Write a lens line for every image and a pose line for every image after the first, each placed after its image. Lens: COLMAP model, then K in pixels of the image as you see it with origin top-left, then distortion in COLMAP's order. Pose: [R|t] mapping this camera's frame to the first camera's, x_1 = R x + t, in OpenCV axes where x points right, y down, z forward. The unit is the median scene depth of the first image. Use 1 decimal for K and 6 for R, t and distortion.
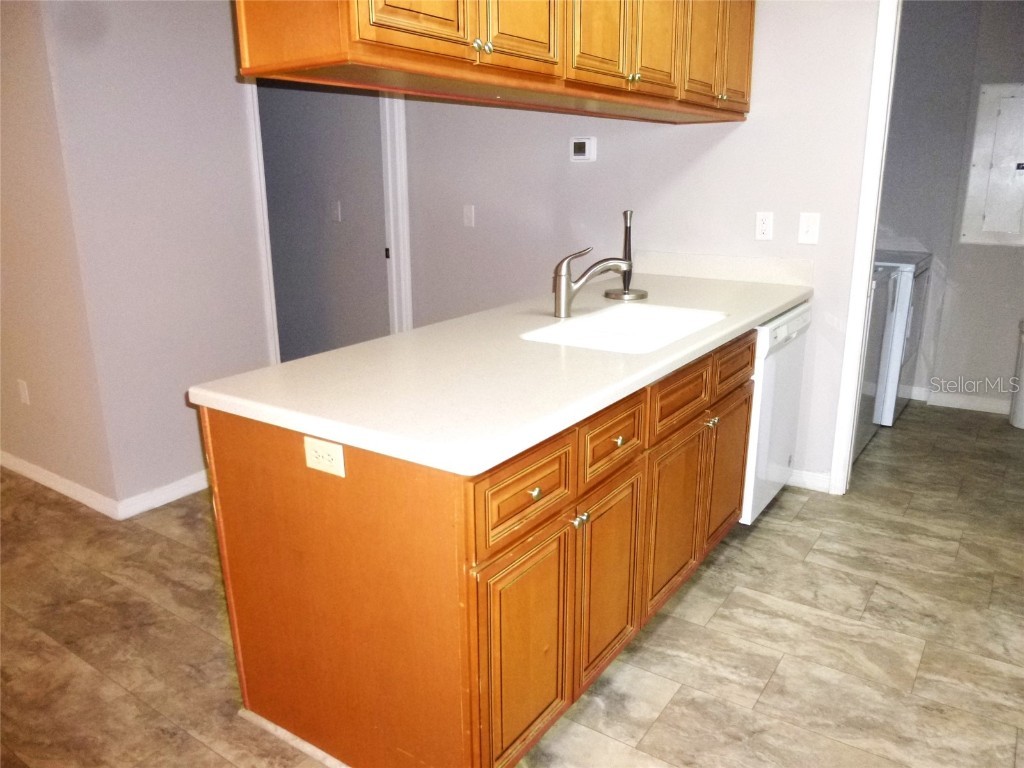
lens RADIAL K [[775.3, 0, 510.5], [0, 775.3, 382.1], [0, 0, 1]] dist [-0.056728, 0.029782]
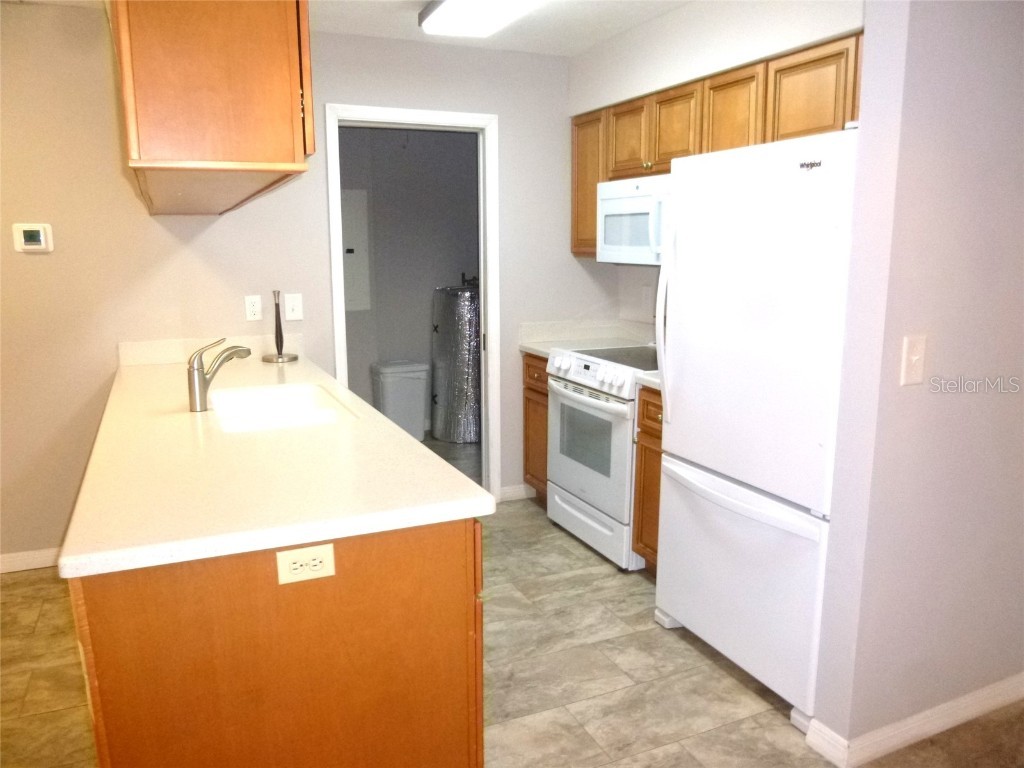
lens RADIAL K [[775.3, 0, 516.9], [0, 775.3, 386.4], [0, 0, 1]] dist [-0.056728, 0.029782]
pose [[0.509344, -0.145725, 0.848135, -0.666475], [0.222562, 0.974334, 0.033750, -0.069288], [-0.831285, 0.171573, 0.528704, 0.178231]]
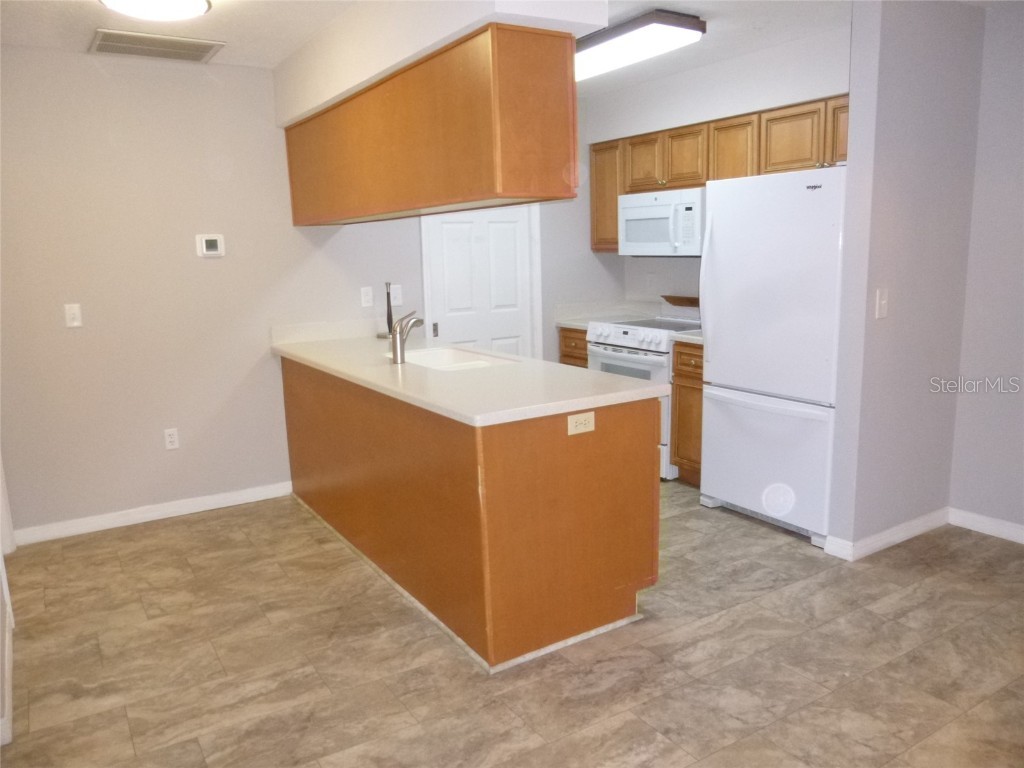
lens RADIAL K [[775.3, 0, 512.8], [0, 775.3, 387.8], [0, 0, 1]] dist [-0.056728, 0.029782]
pose [[0.389669, -0.163509, 0.906324, -1.354527], [0.262848, 0.962925, 0.060711, -0.088498], [-0.882649, 0.214568, 0.418200, 0.310743]]
